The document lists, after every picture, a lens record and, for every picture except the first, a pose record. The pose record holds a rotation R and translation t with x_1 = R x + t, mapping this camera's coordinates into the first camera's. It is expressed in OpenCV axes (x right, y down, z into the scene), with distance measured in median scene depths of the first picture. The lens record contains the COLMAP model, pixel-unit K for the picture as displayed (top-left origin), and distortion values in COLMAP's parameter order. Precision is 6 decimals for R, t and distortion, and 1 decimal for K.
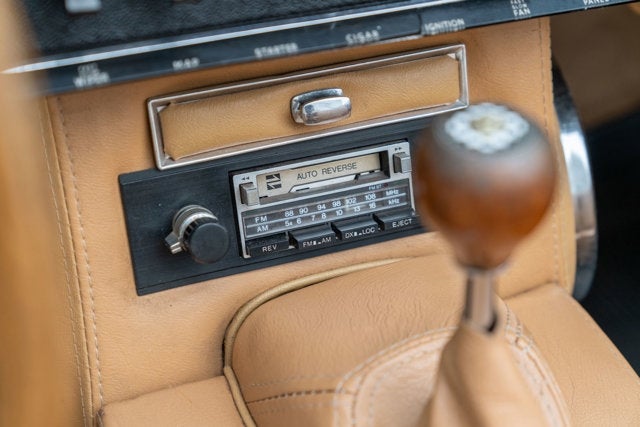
lens RADIAL K [[1135.8, 0, 320.0], [0, 1135.8, 213.5], [0, 0, 1]] dist [-0.009443, -0.016413]
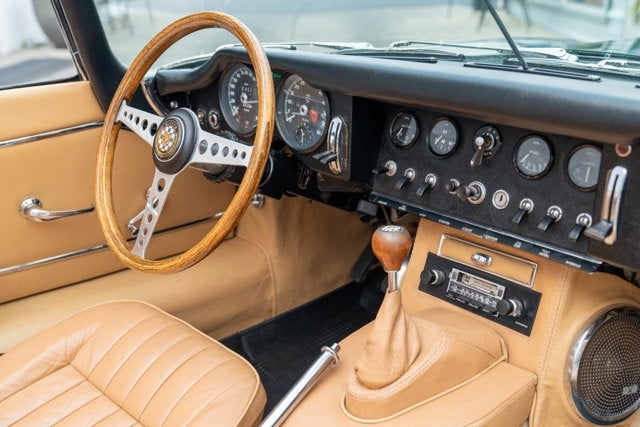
lens RADIAL K [[760.1, 0, 320.0], [0, 760.1, 213.5], [0, 0, 1]] dist [0.002135, -0.002234]
pose [[0.296968, 0.273225, -0.914964, 1.624270], [-0.519249, 0.850346, 0.085397, -0.144610], [0.801368, 0.449734, 0.394397, -0.149211]]
